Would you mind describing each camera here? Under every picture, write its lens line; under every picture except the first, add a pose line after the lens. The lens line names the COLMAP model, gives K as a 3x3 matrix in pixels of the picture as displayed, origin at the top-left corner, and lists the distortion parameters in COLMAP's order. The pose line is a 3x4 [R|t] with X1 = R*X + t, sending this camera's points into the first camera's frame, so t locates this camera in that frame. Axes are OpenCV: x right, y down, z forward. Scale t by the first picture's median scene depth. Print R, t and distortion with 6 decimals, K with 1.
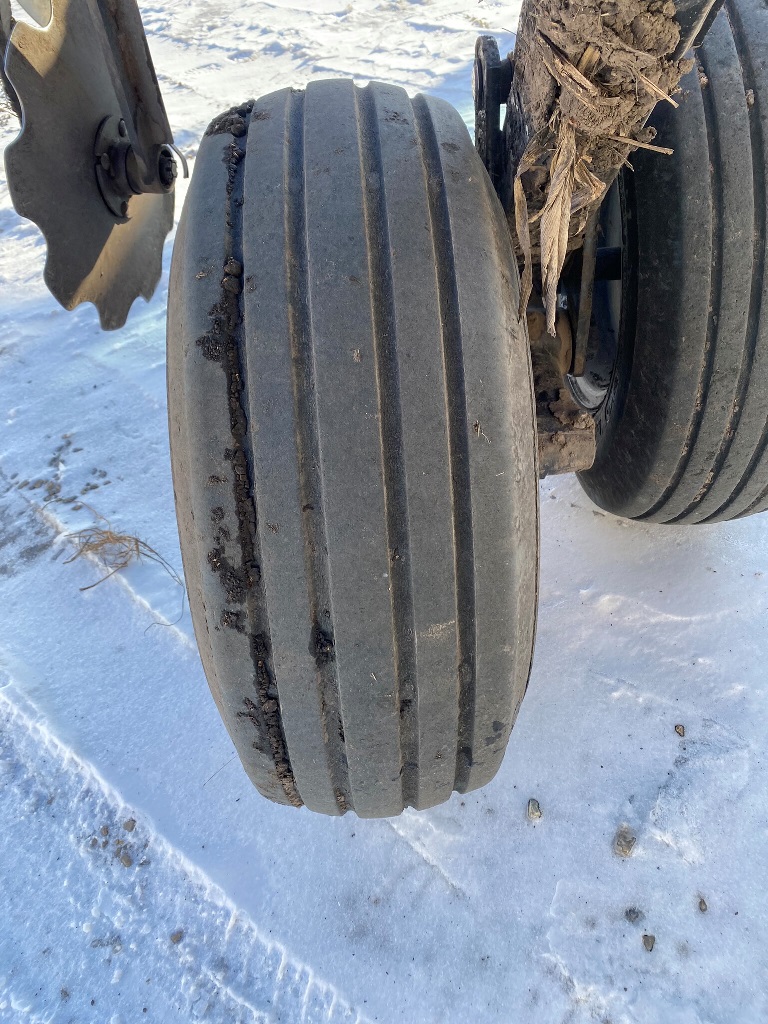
lens RADIAL K [[782.6, 0, 378.5], [0, 782.6, 512.8], [0, 0, 1]] dist [-0.006462, 0.013852]
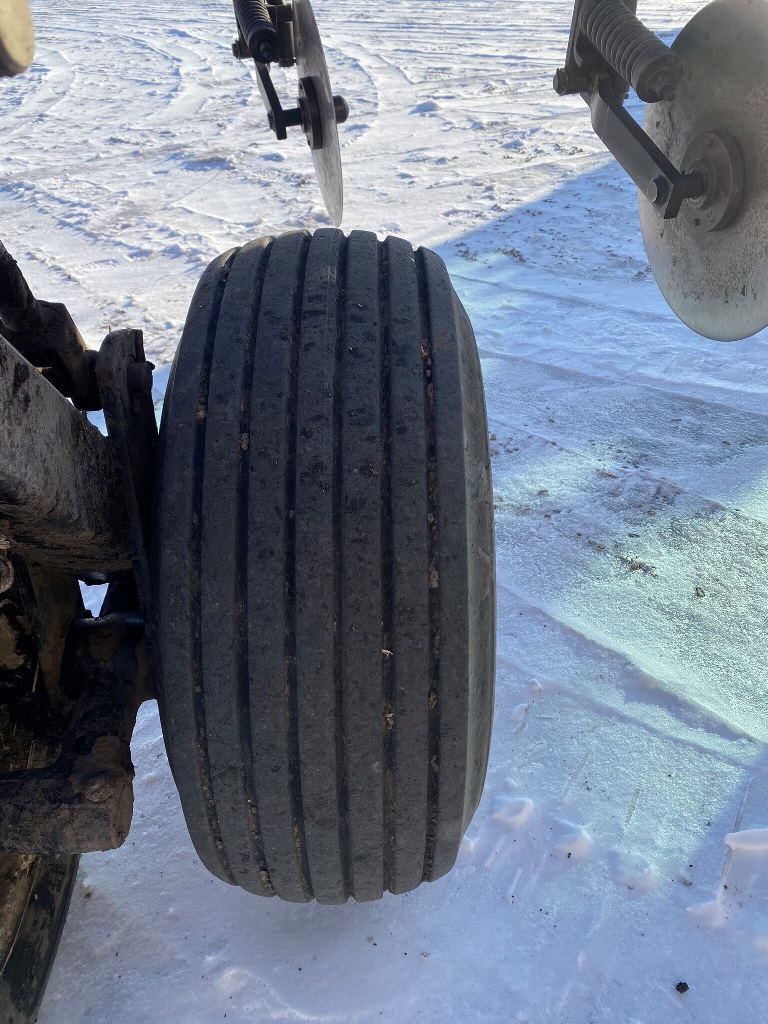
lens RADIAL K [[782.6, 0, 388.1], [0, 782.6, 507.5], [0, 0, 1]] dist [-0.006462, 0.013852]
pose [[0.996720, 0.079878, 0.013004, 0.160479], [-0.075662, 0.976757, -0.200551, -0.080550], [-0.028721, 0.198909, 0.979597, 0.053799]]
